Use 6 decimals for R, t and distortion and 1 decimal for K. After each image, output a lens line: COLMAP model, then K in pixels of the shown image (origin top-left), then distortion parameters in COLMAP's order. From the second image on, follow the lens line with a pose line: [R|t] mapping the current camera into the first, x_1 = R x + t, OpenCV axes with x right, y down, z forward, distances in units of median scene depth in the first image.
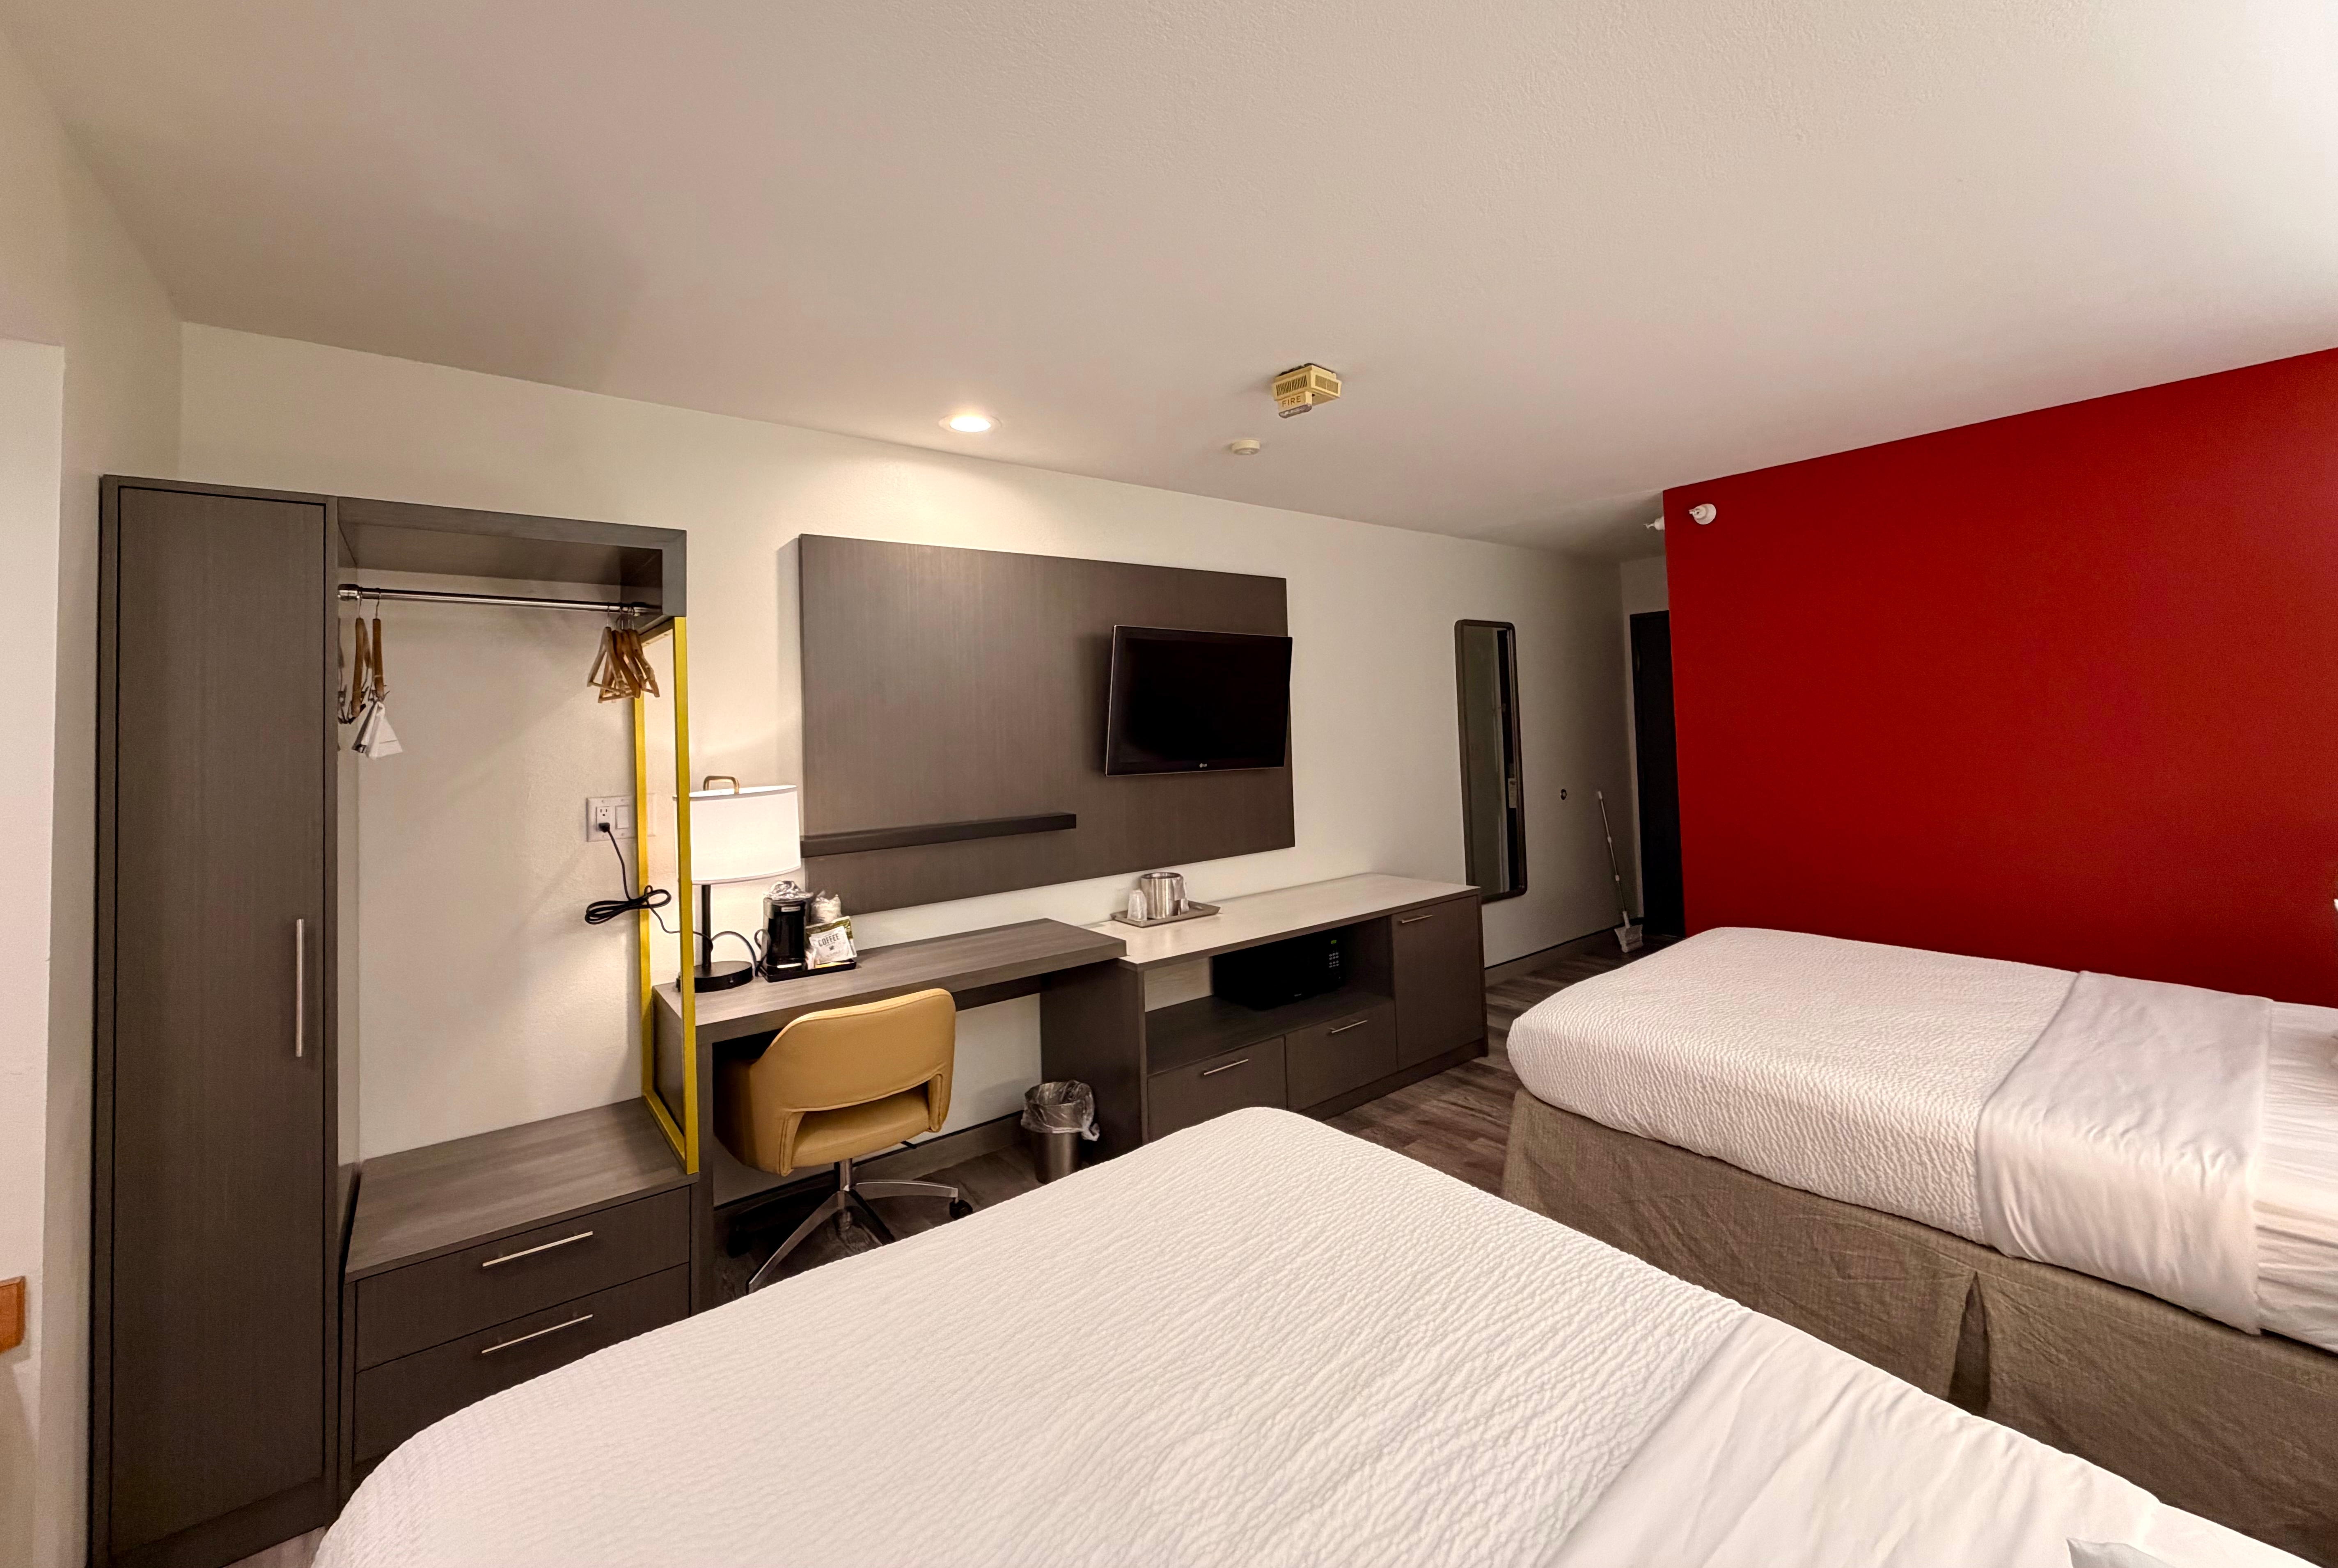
lens RADIAL K [[935.2, 0, 1168.6], [0, 935.2, 687.9], [0, 0, 1]] dist [-0.000130, 0.000018]
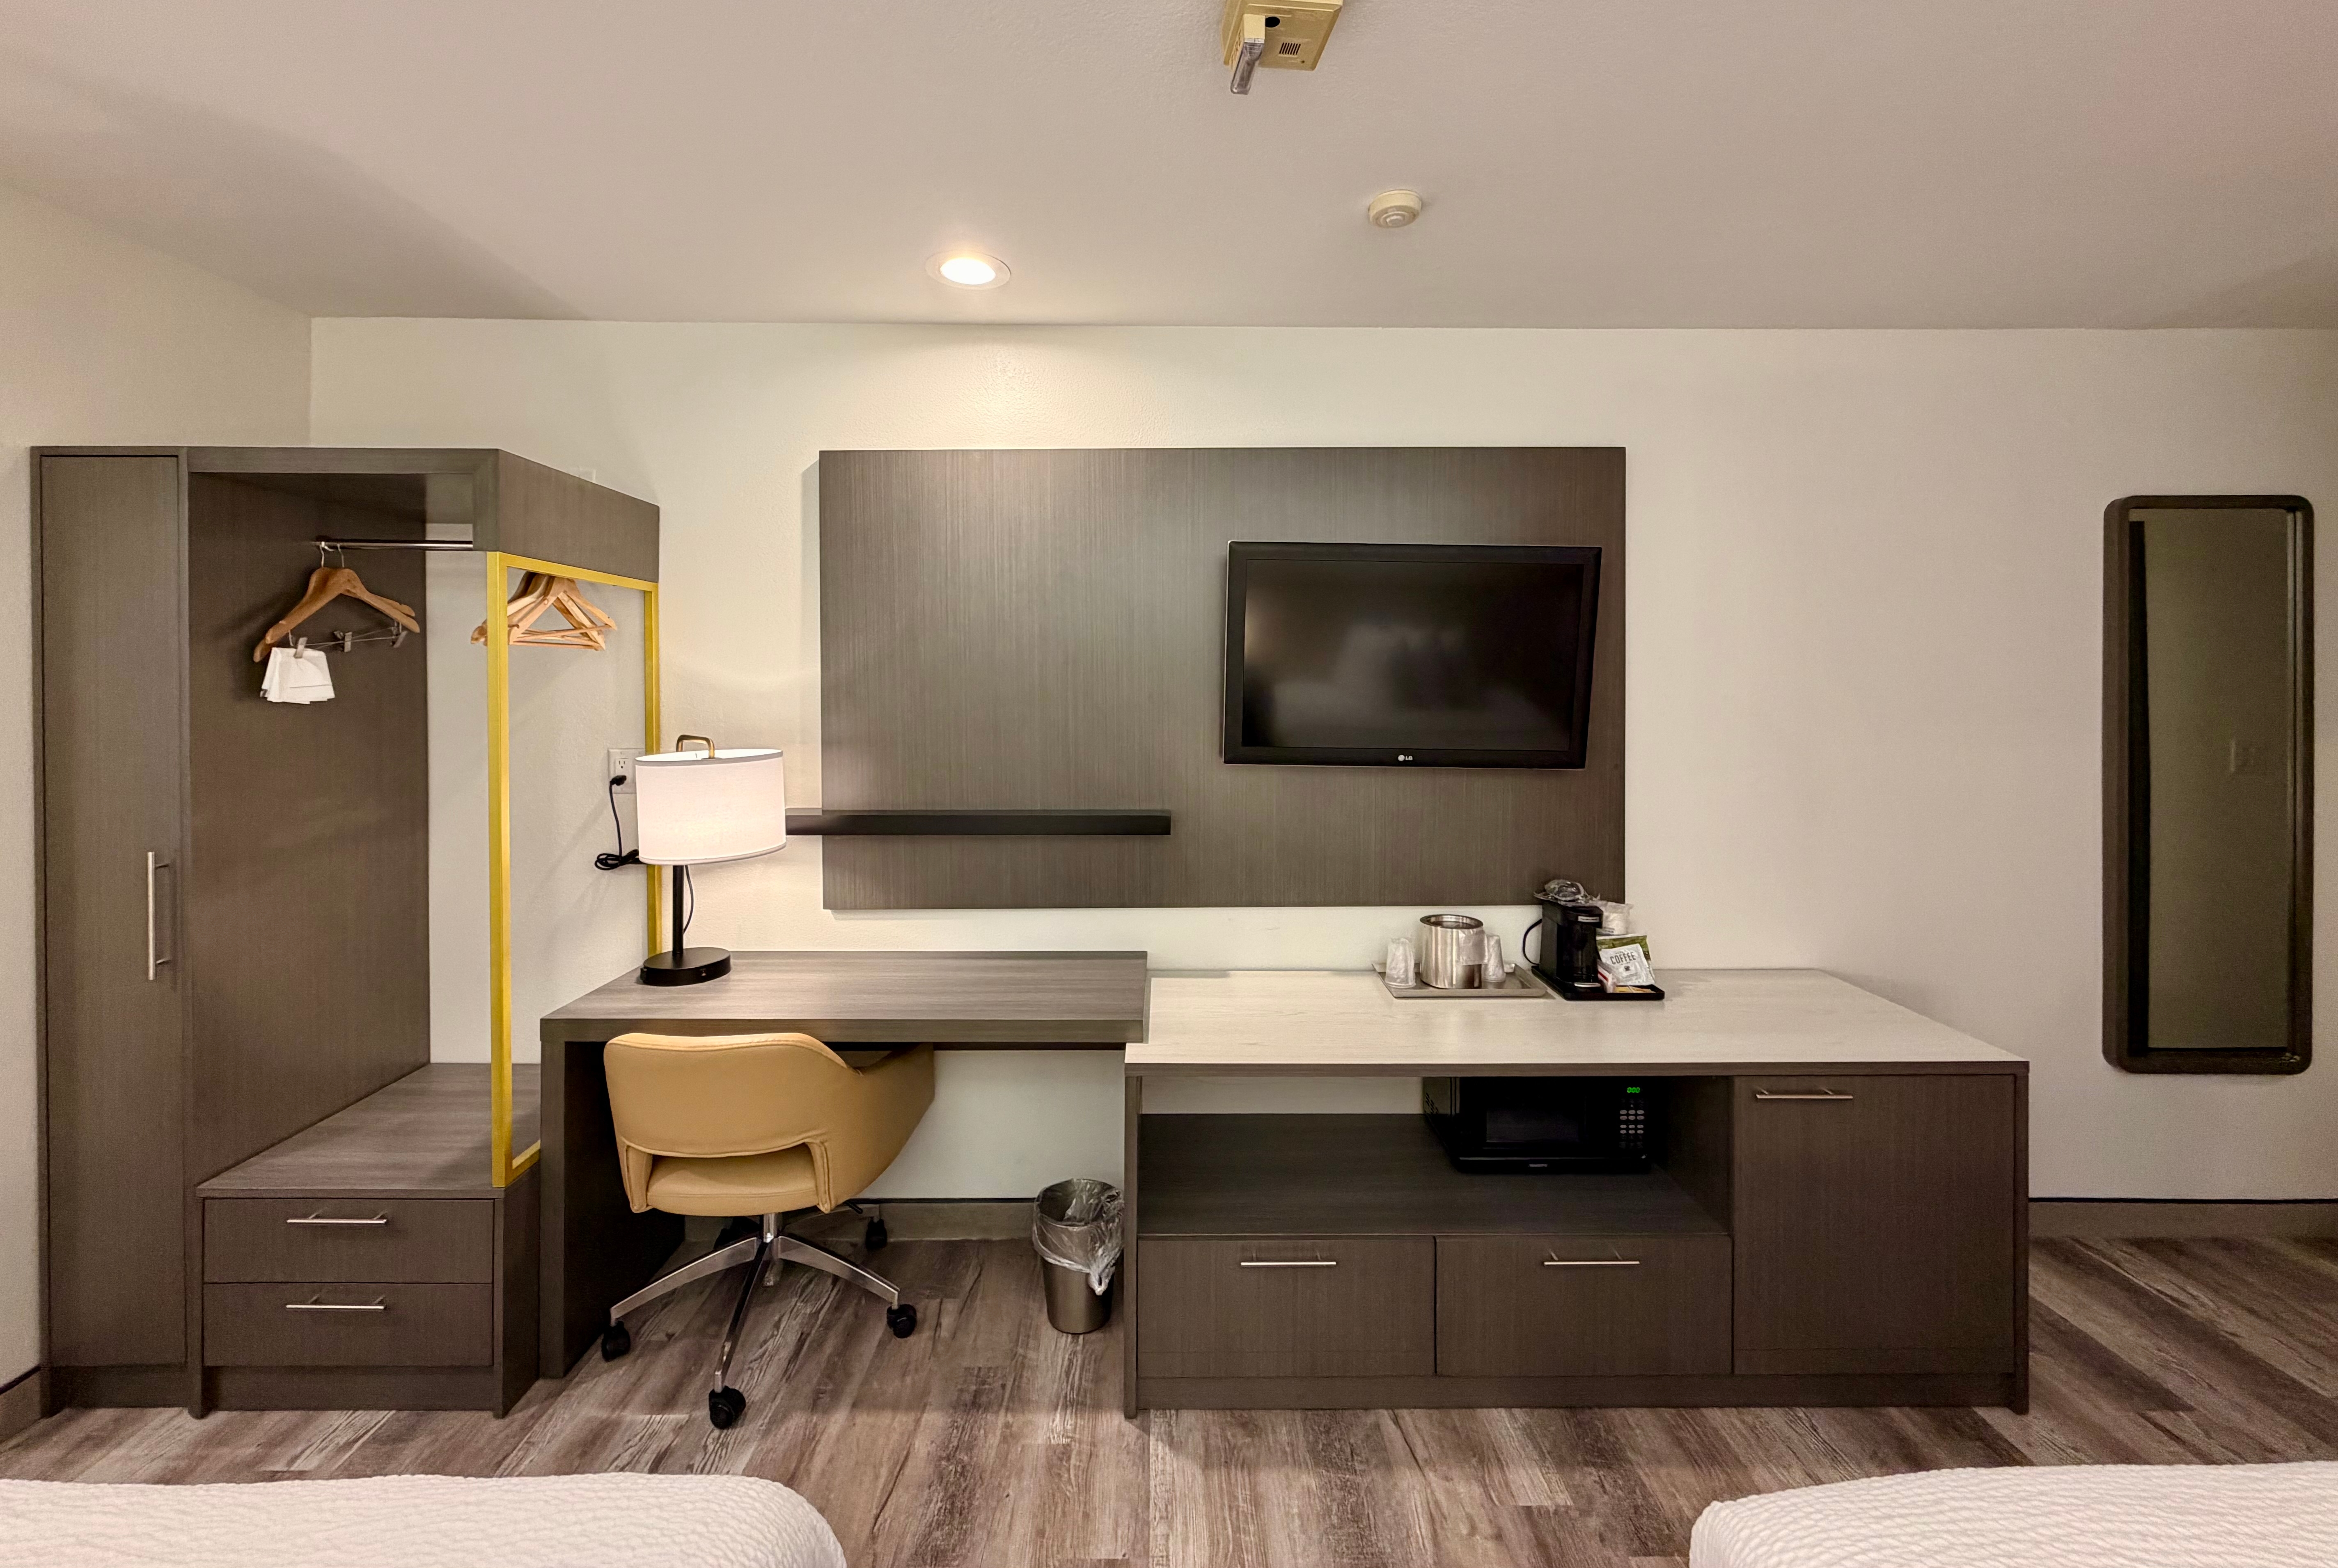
lens RADIAL K [[935.2, 0, 1168.6], [0, 935.2, 687.9], [0, 0, 1]] dist [-0.000130, 0.000018]
pose [[0.795414, 0.031937, -0.605225, 0.341698], [-0.001265, 0.998696, 0.051038, 0.003139], [0.606066, -0.039831, 0.794417, 0.472246]]
